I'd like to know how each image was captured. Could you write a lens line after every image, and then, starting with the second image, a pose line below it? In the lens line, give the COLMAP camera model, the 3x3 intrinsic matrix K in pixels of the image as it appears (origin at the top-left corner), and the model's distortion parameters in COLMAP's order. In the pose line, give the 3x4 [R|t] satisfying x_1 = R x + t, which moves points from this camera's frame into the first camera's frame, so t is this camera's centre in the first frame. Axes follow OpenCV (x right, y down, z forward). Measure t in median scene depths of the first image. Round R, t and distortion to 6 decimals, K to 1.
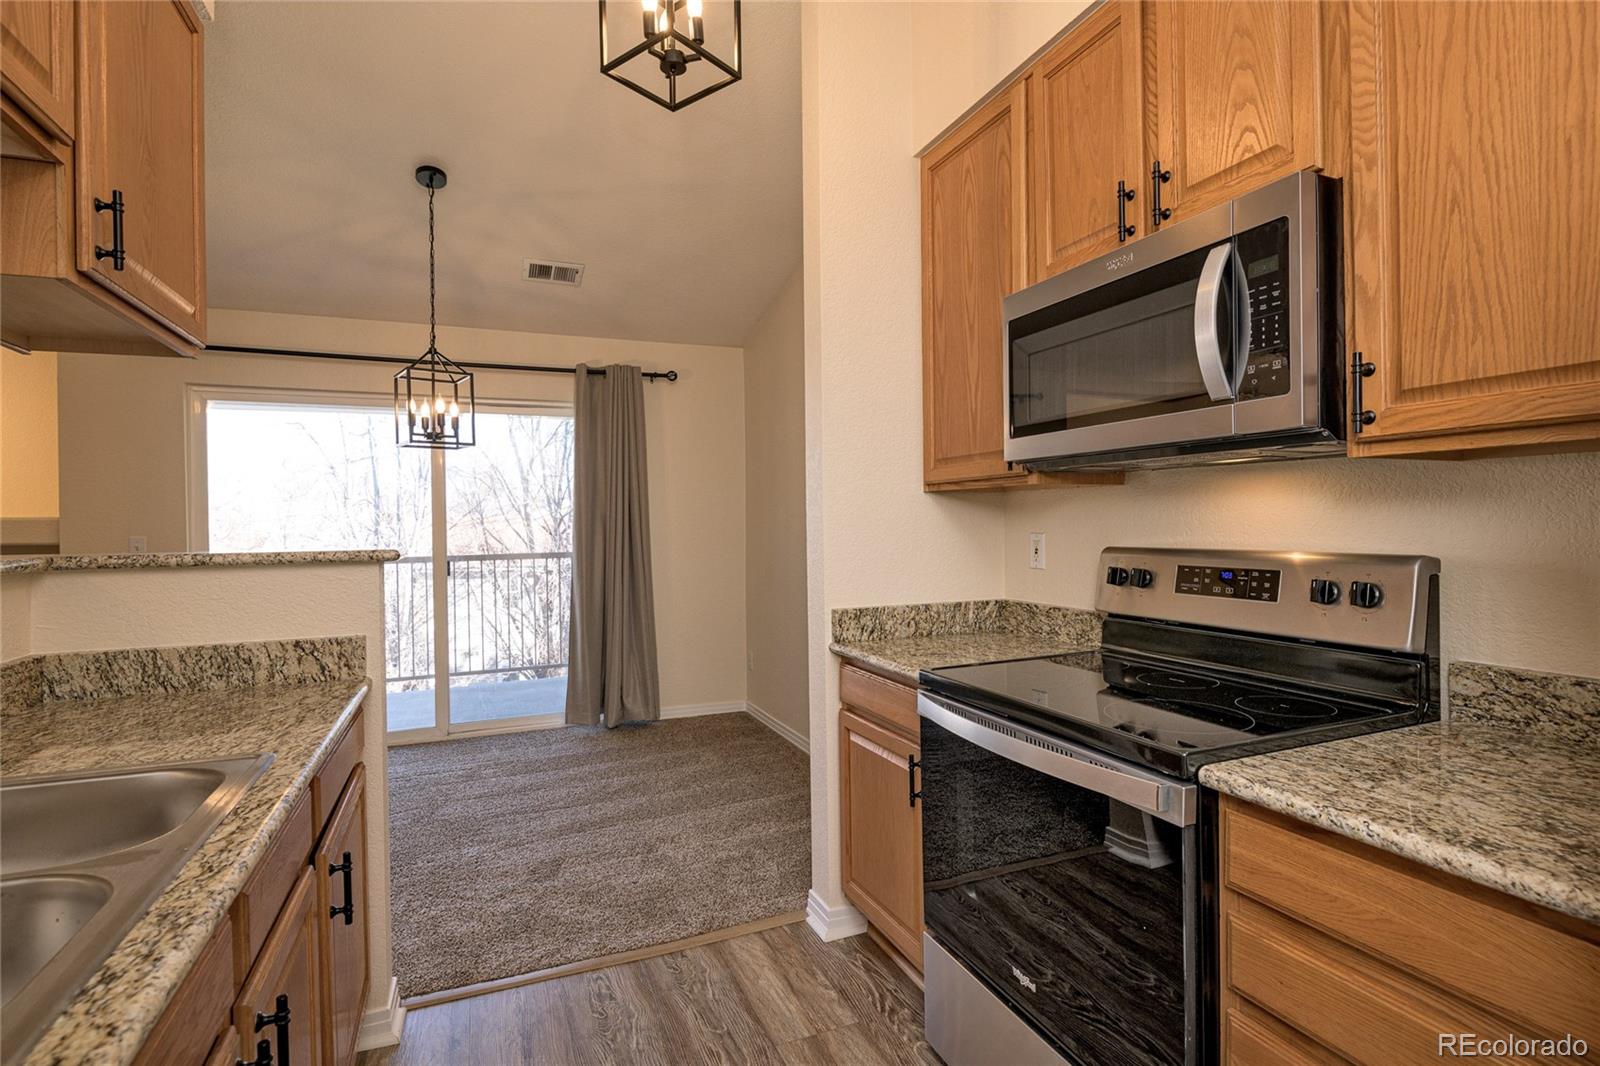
lens RADIAL K [[772.4, 0, 791.7], [0, 772.4, 529.5], [0, 0, 1]] dist [-0.000452, -0.005987]
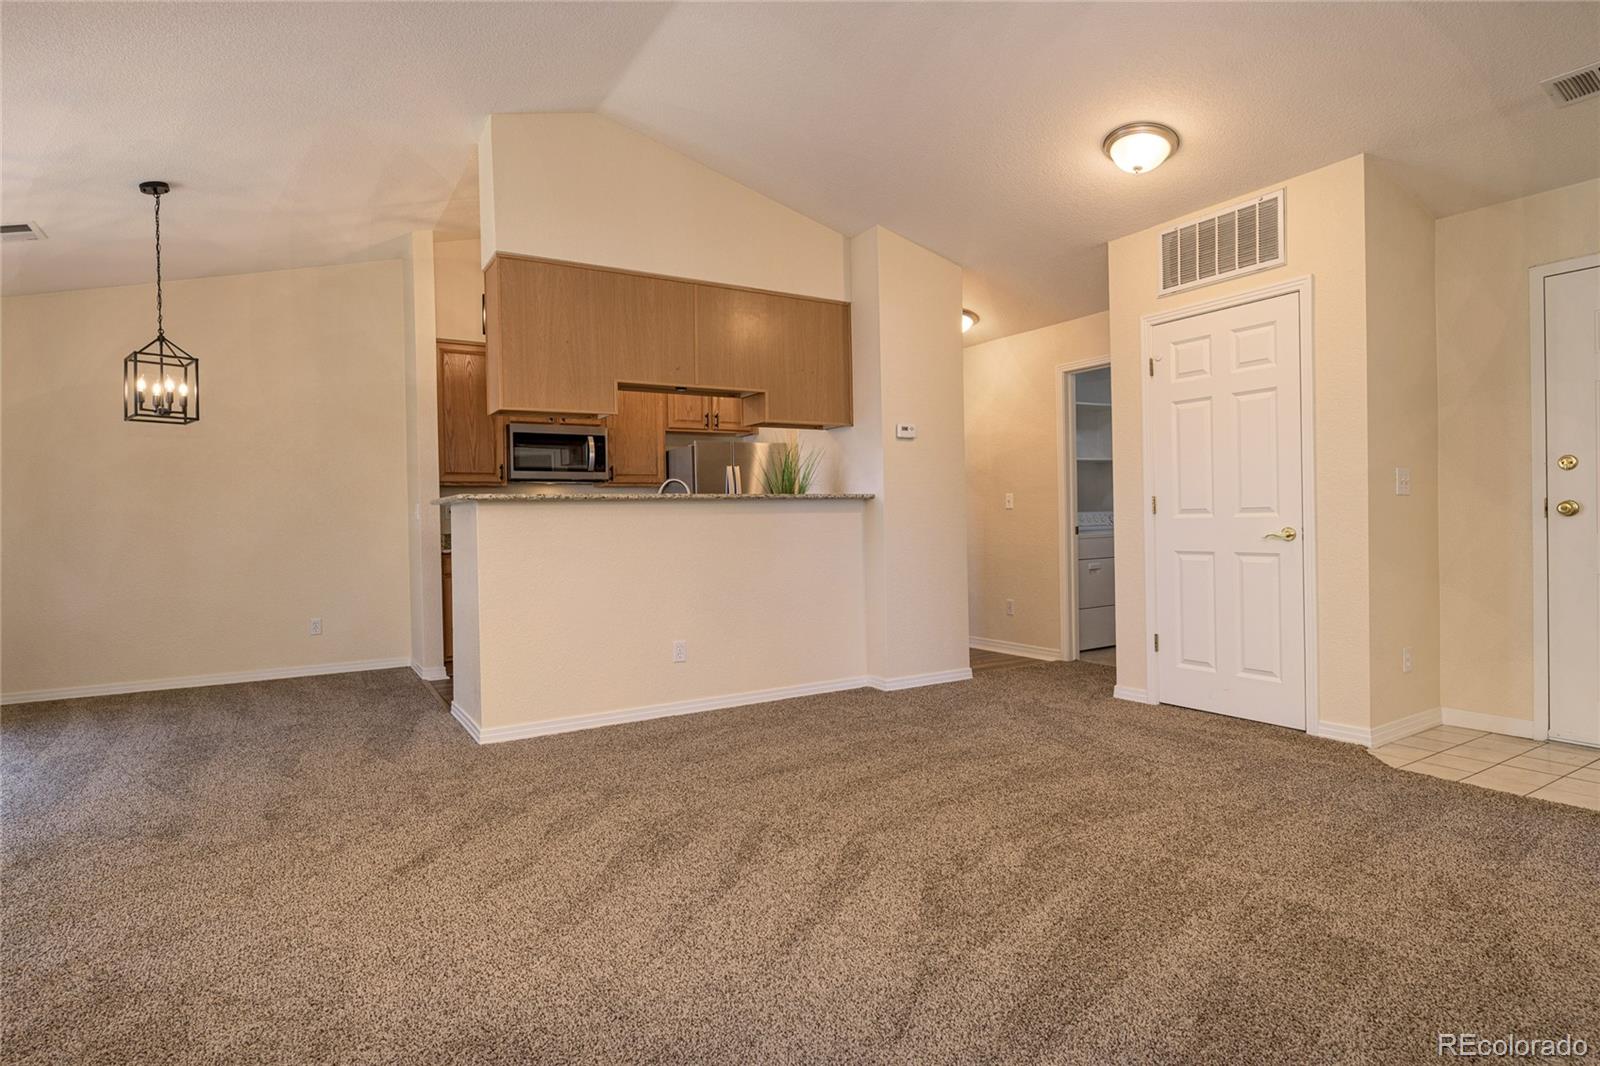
lens RADIAL K [[839.7, 0, 797.1], [0, 839.7, 527.1], [0, 0, 1]] dist [-0.000152, -0.000771]
pose [[-0.166860, 0.005136, 0.985967, -2.671554], [0.029572, 0.999563, -0.000202, 0.116045], [-0.985537, 0.029124, -0.166939, 0.391652]]
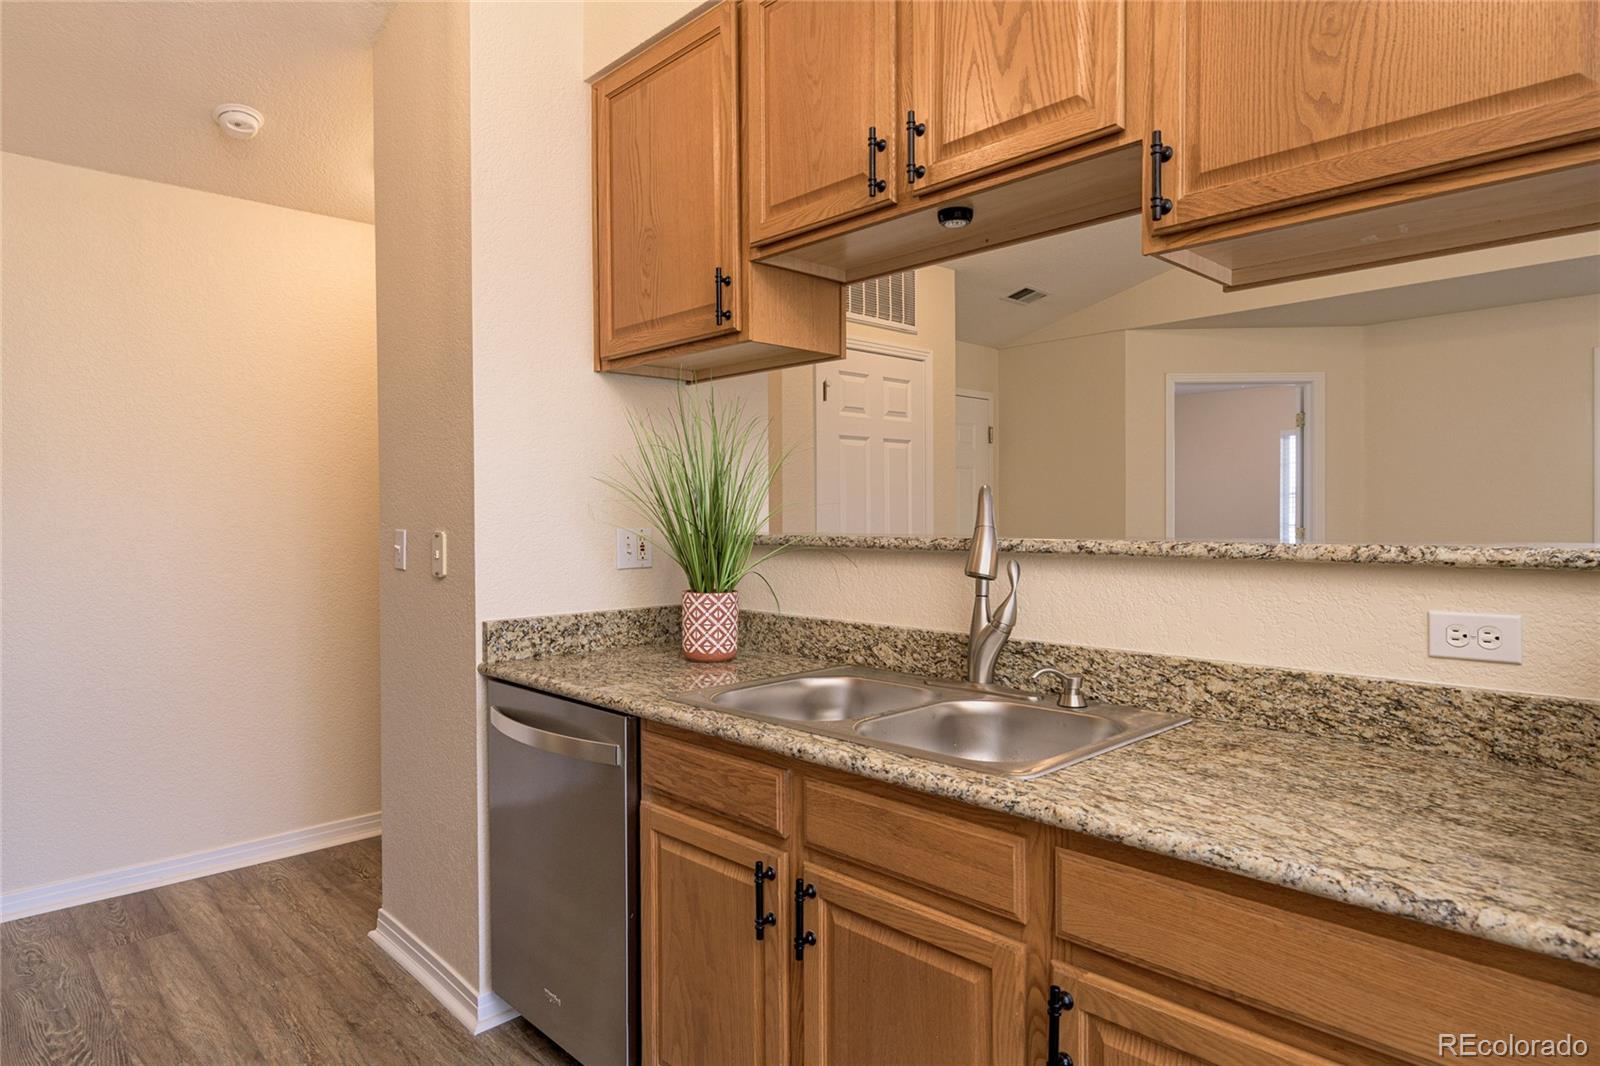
lens RADIAL K [[931.4, 0, 792.6], [0, 931.4, 532.2], [0, 0, 1]] dist [-0.000736, -0.002147]
pose [[-0.930775, 0.025862, -0.364677, -0.040418], [0.015275, 0.999375, 0.031887, -0.008811], [0.365274, 0.024110, -0.930588, 1.020164]]
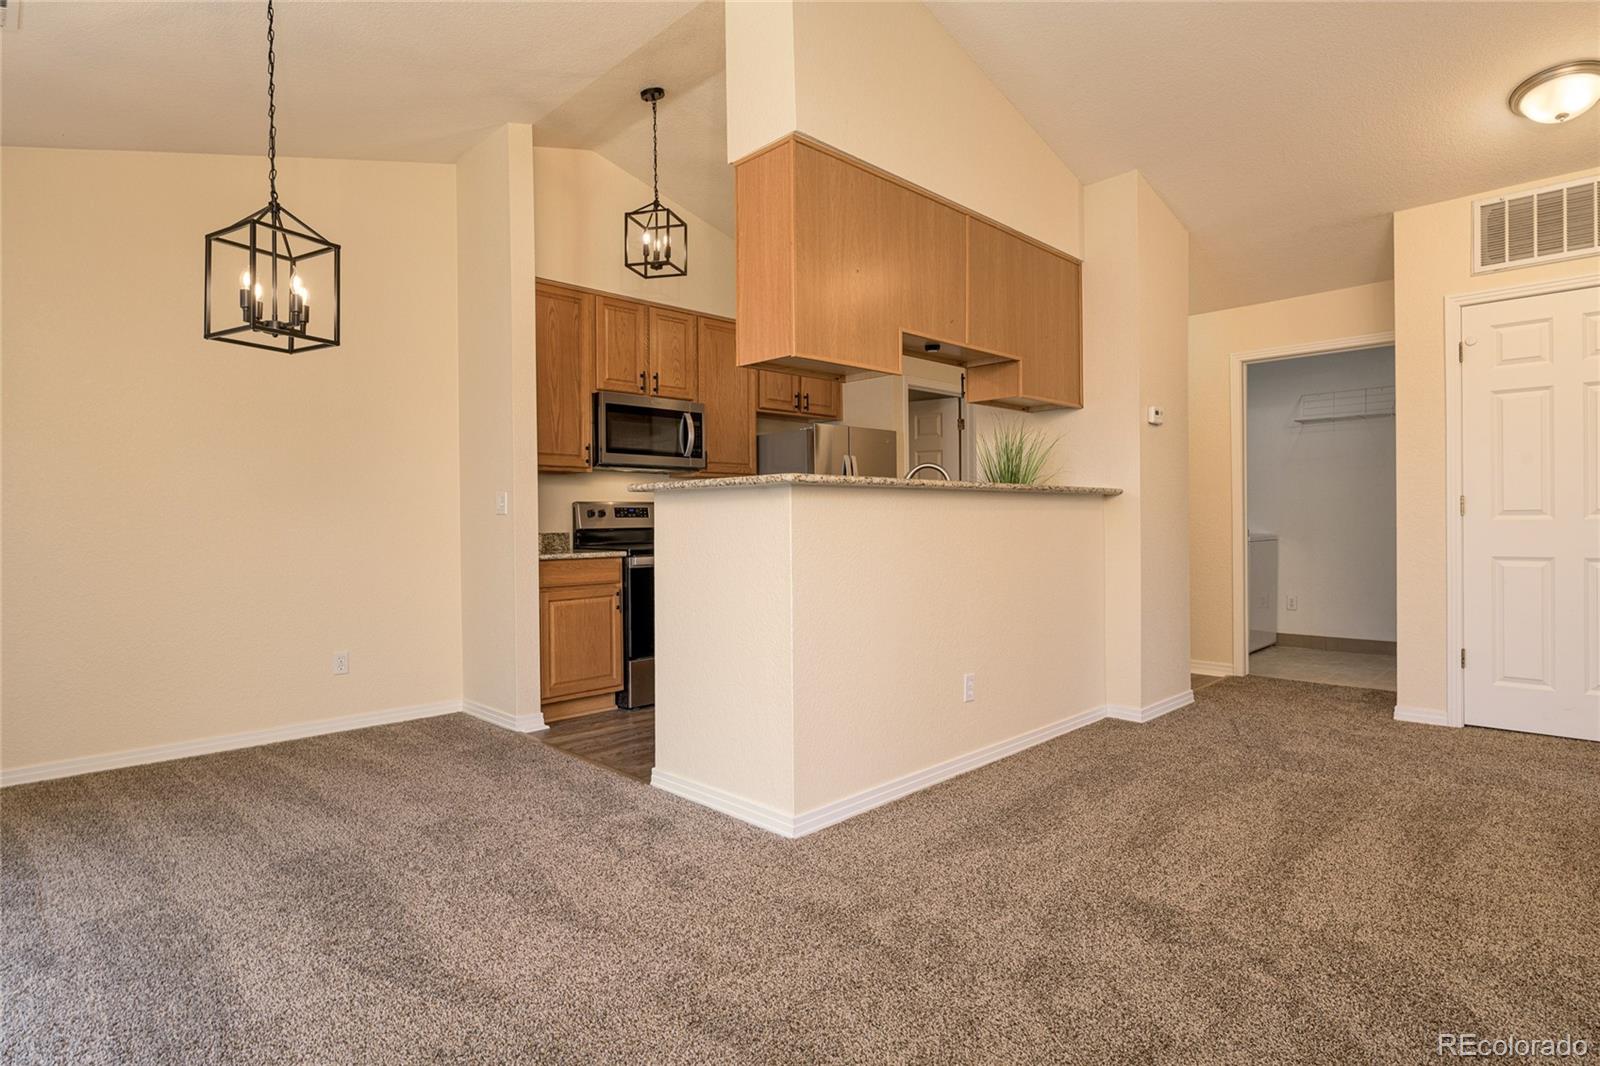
lens RADIAL K [[831.0, 0, 798.3], [0, 831.0, 525.8], [0, 0, 1]] dist [-0.007254, -0.000825]
pose [[-0.385688, 0.010253, 0.922572, -1.921055], [0.022501, 0.999745, -0.001704, 0.103198], [-0.922355, 0.020101, -0.385821, 1.221309]]
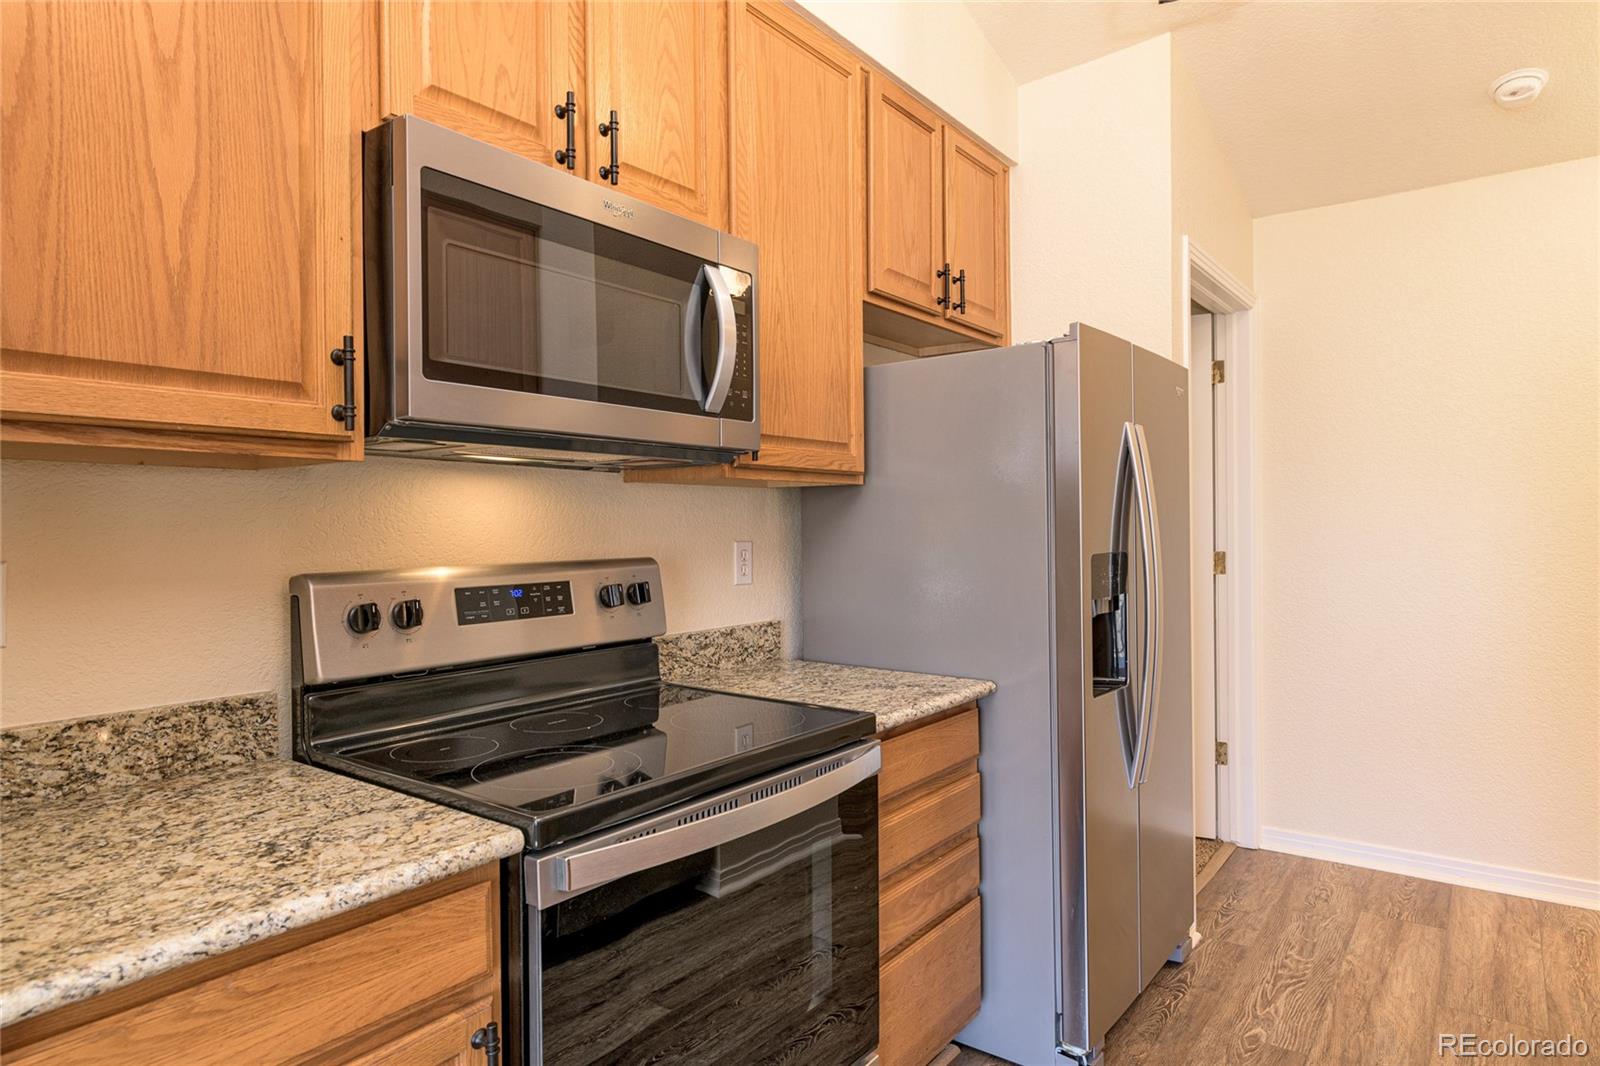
lens RADIAL K [[931.4, 0, 792.6], [0, 931.4, 532.2], [0, 0, 1]] dist [-0.000736, -0.002147]
pose [[-0.513029, 0.010684, 0.858305, -0.357063], [0.023212, 0.999730, 0.001430, -0.002107], [-0.858058, 0.020656, -0.513138, 0.948477]]
